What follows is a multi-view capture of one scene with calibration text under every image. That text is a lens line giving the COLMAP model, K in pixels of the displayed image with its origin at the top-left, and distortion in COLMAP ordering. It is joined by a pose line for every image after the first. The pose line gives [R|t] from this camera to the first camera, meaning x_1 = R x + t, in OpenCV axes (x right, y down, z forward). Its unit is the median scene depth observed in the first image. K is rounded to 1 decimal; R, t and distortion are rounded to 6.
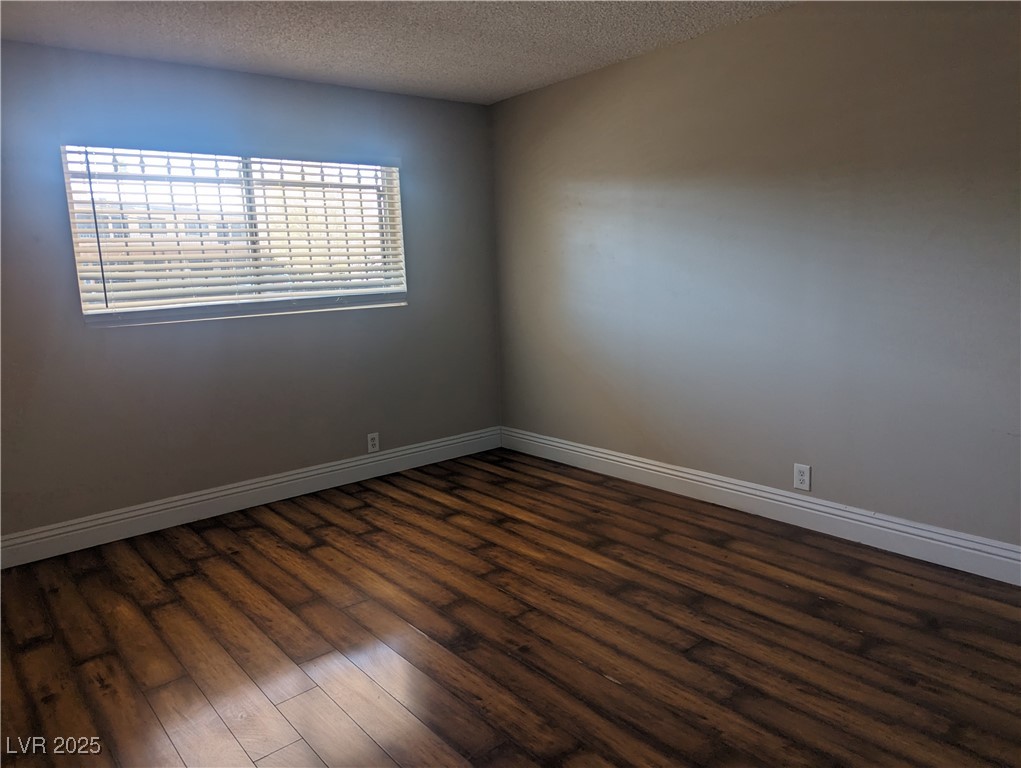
lens RADIAL K [[718.0, 0, 510.4], [0, 718.0, 380.6], [0, 0, 1]] dist [0.048279, -0.075407]
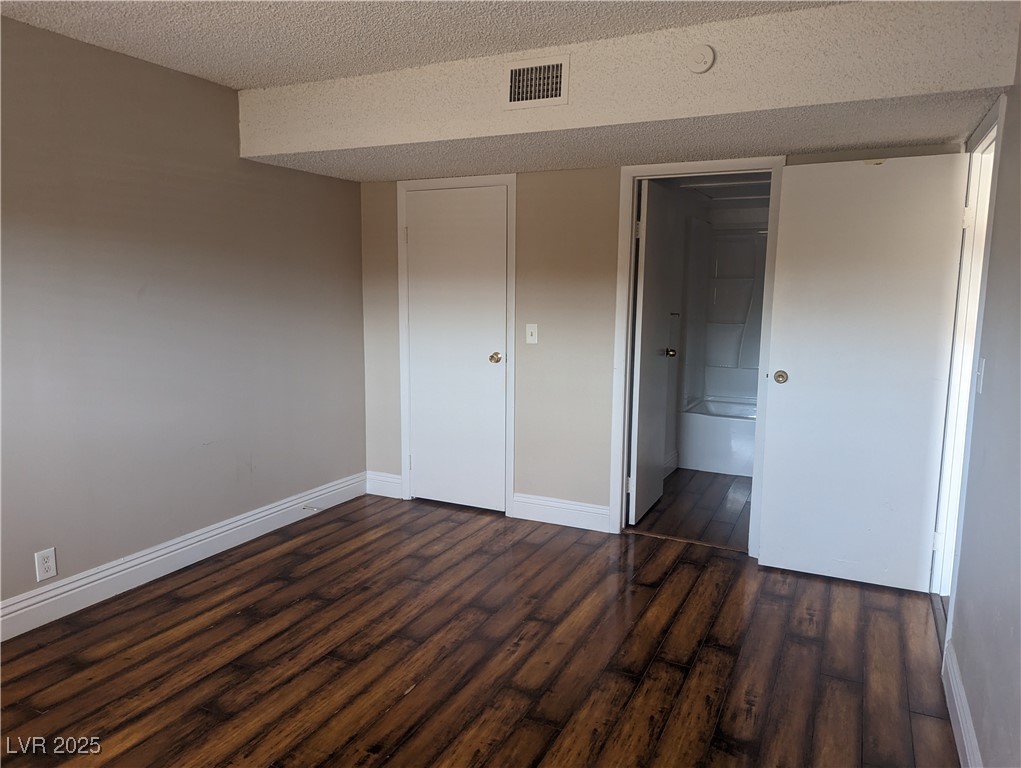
lens RADIAL K [[718.0, 0, 510.4], [0, 718.0, 380.6], [0, 0, 1]] dist [0.048279, -0.075407]
pose [[-0.411365, -0.087513, 0.907260, -0.734685], [0.156849, 0.973735, 0.165043, -0.169206], [-0.897874, 0.210195, -0.386834, 0.992173]]
